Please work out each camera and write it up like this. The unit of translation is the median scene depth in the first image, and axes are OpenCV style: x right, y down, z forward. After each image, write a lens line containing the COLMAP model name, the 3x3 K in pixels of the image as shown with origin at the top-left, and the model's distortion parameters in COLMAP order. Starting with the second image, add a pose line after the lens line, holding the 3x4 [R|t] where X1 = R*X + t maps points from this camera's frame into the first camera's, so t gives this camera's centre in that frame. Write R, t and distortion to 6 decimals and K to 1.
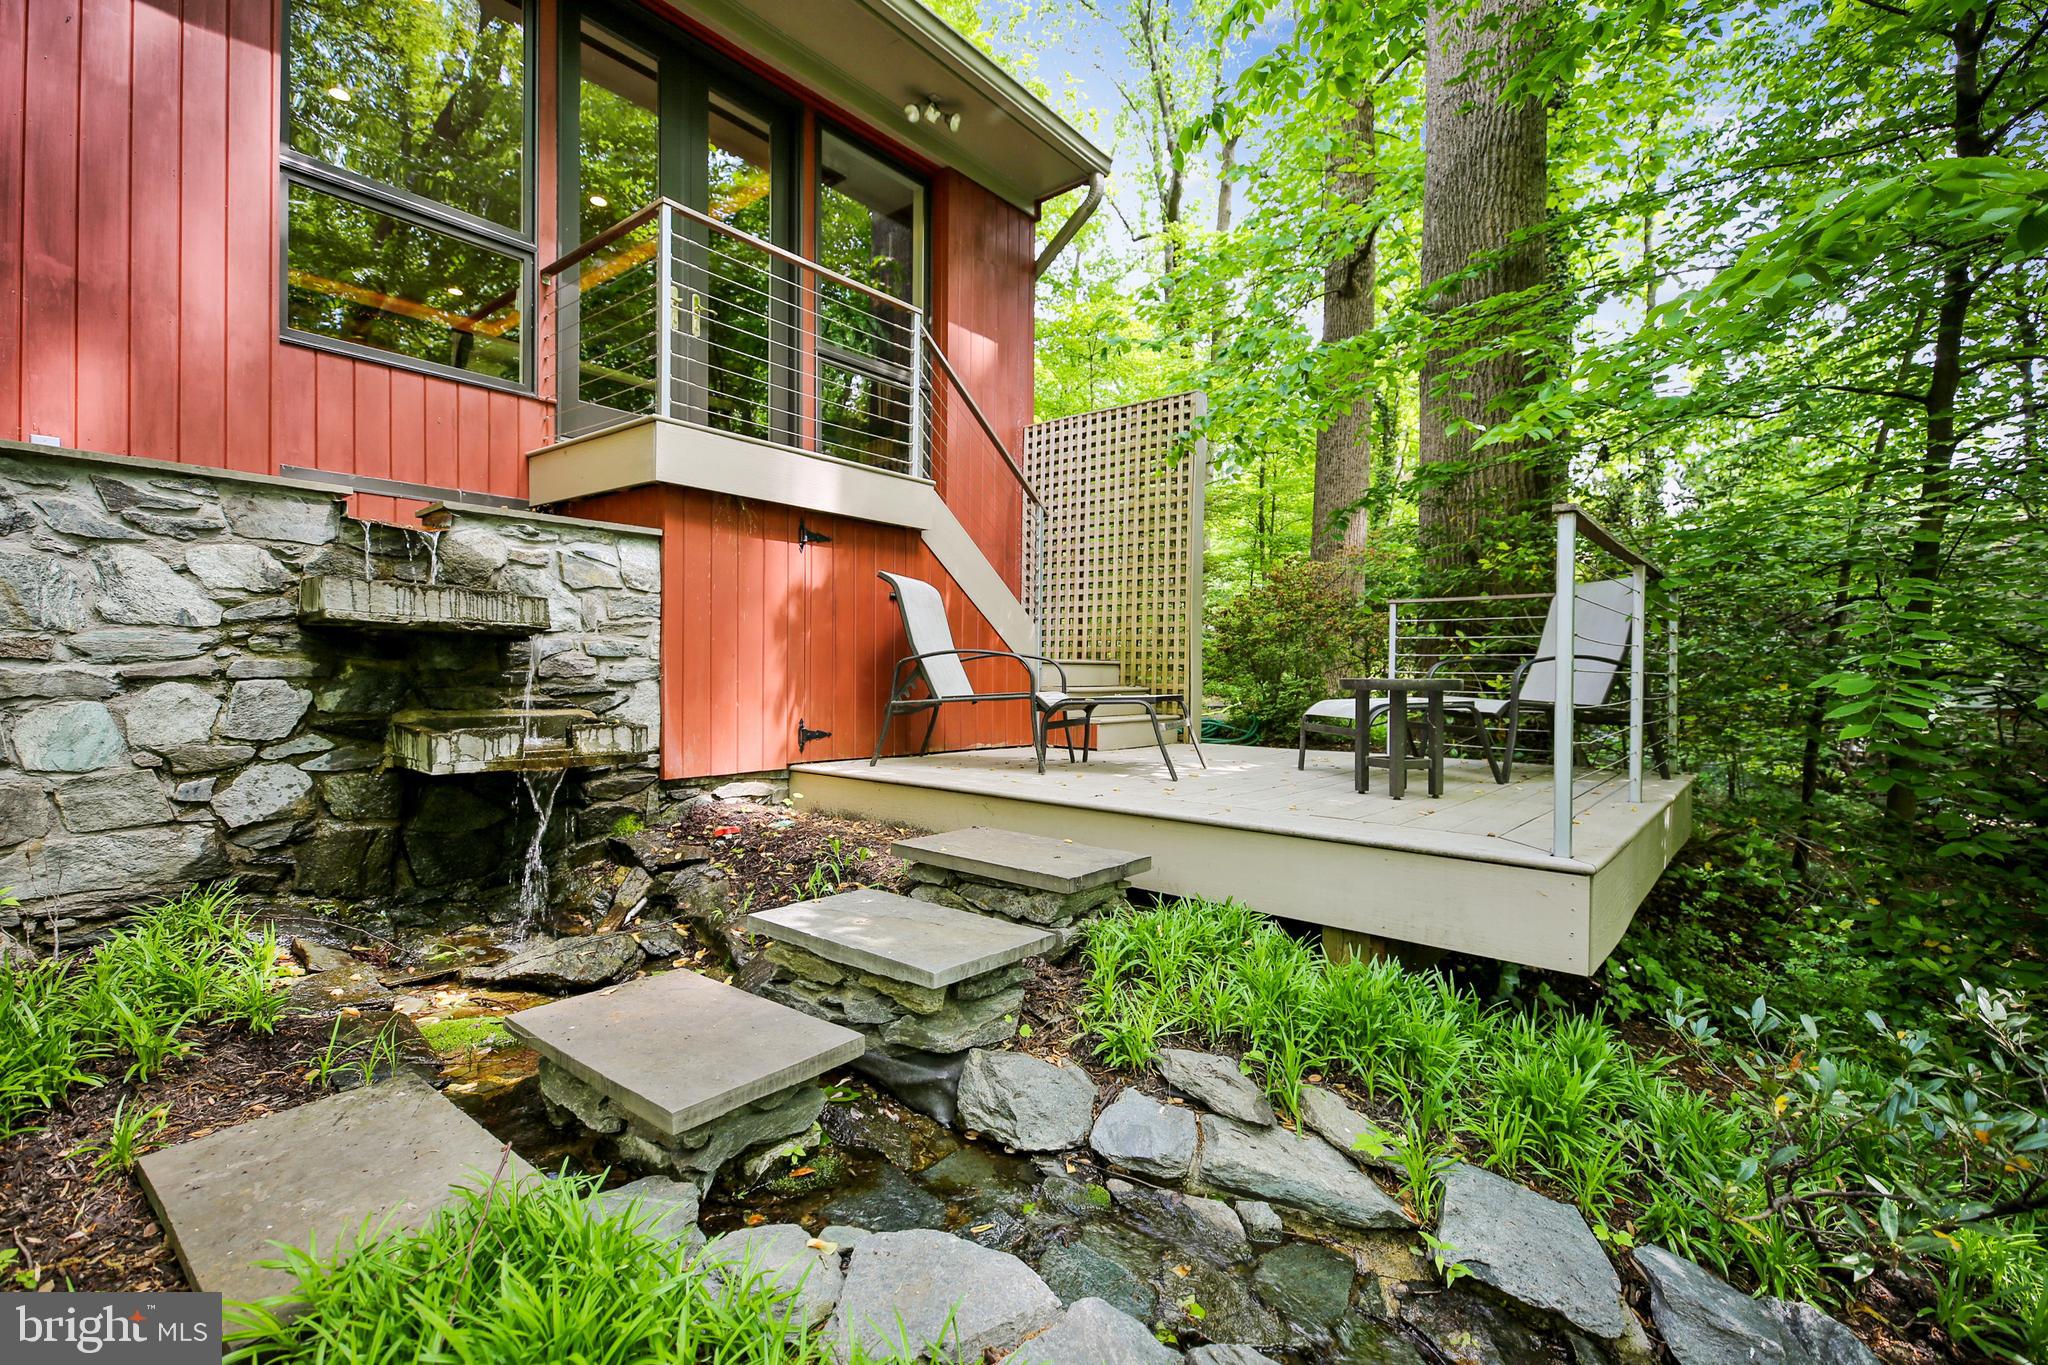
lens RADIAL K [[943.0, 0, 1029.9], [0, 943.0, 679.2], [0, 0, 1]] dist [0.008060, -0.003939]
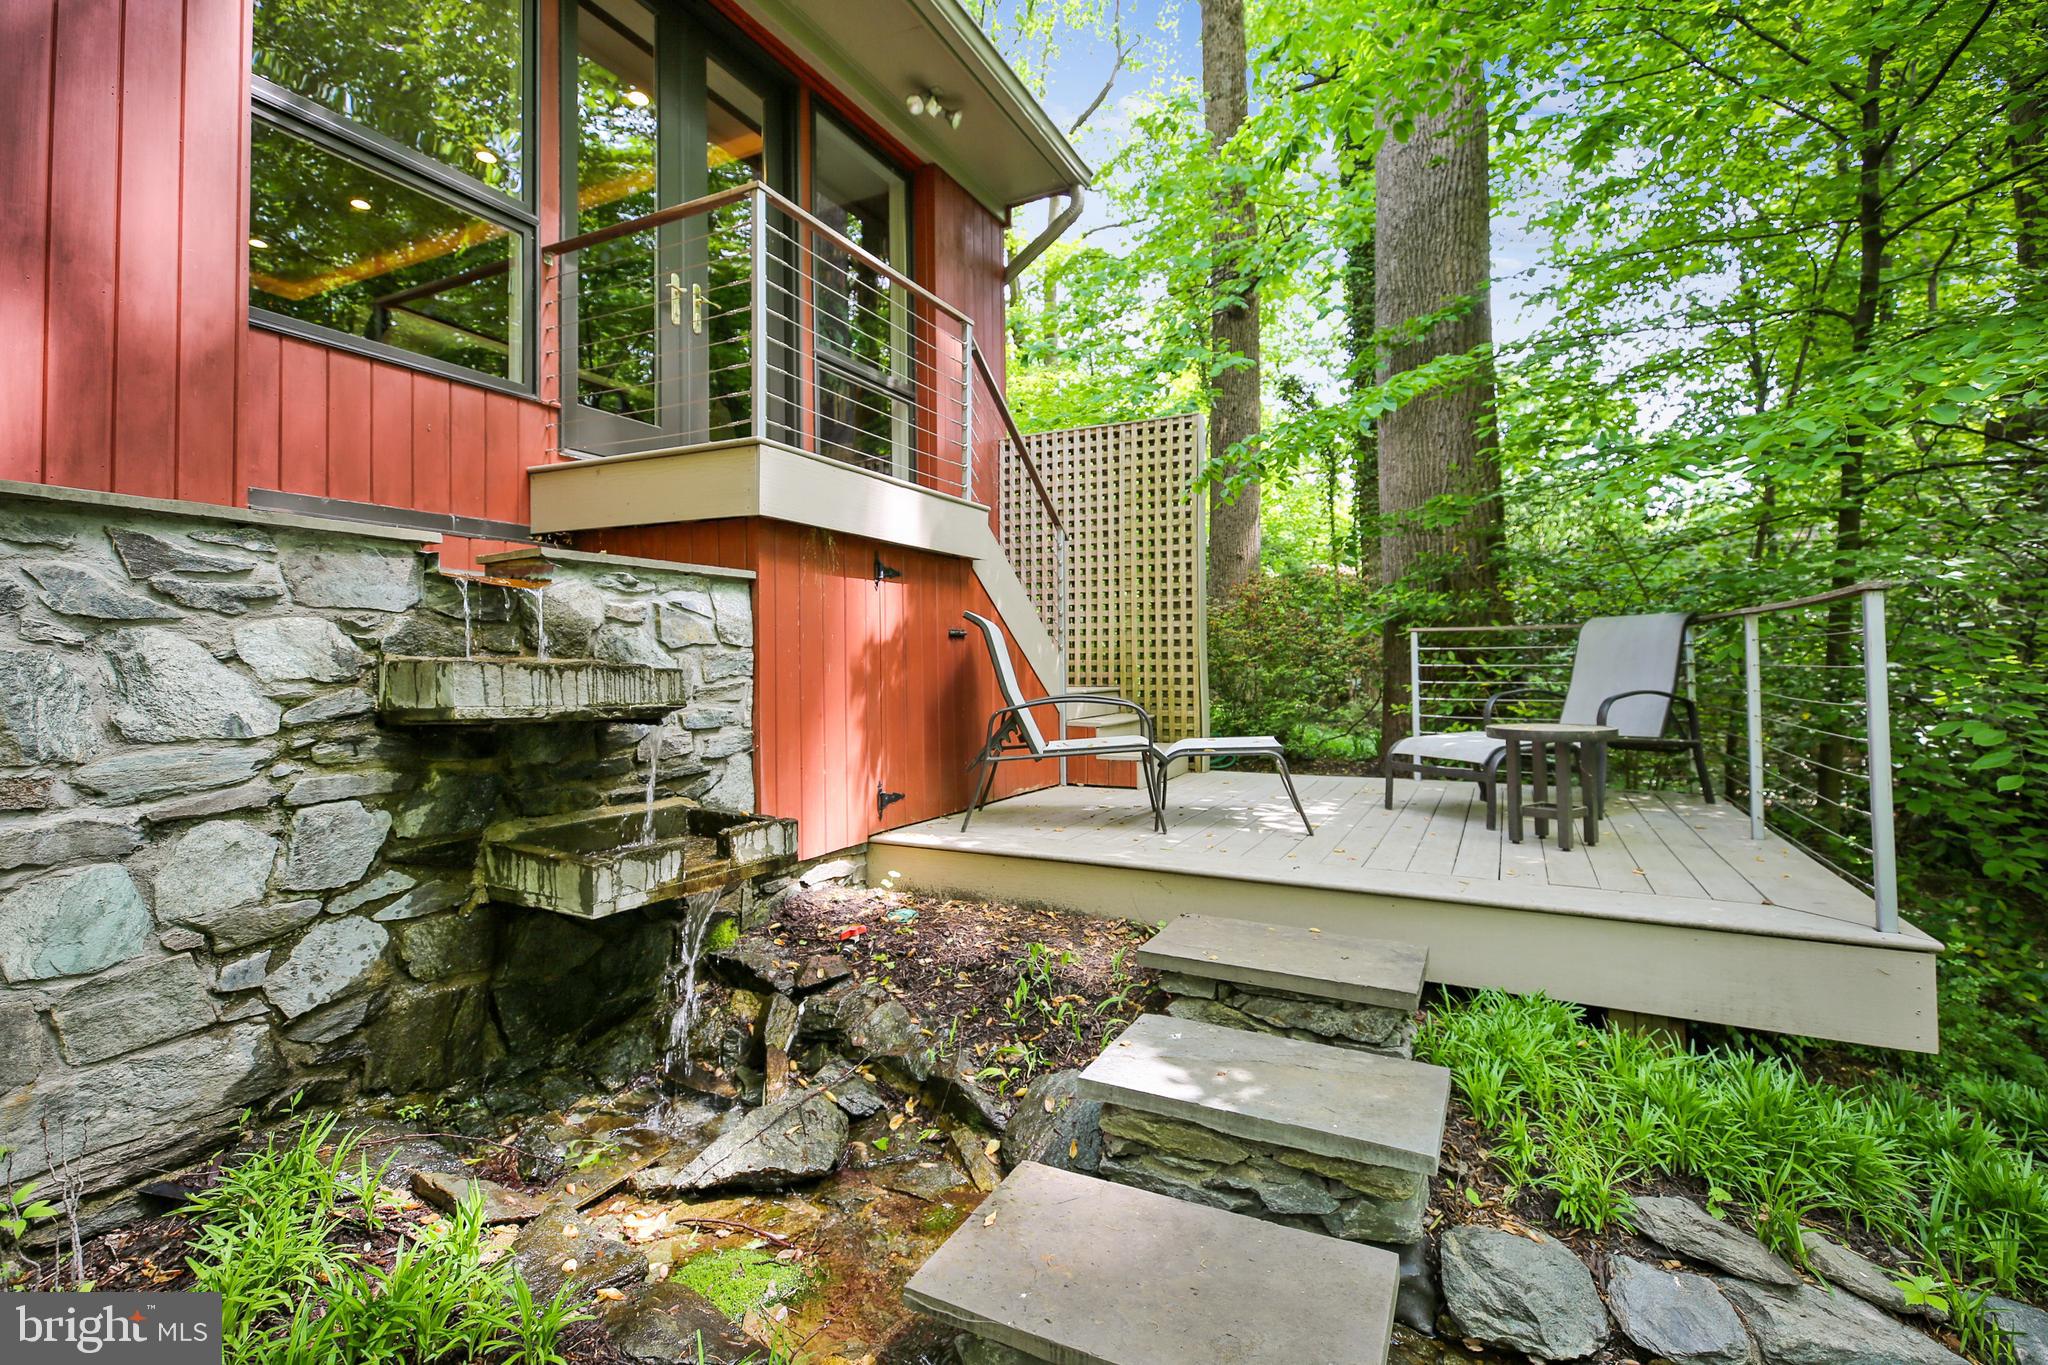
lens RADIAL K [[943.0, 0, 1020.1], [0, 943.0, 636.0], [0, 0, 1]] dist [0.008060, -0.003939]
pose [[0.974364, -0.012209, 0.224645, -0.433240], [0.019355, 0.999373, -0.029639, -0.089349], [-0.224143, 0.033227, 0.973990, 0.167811]]
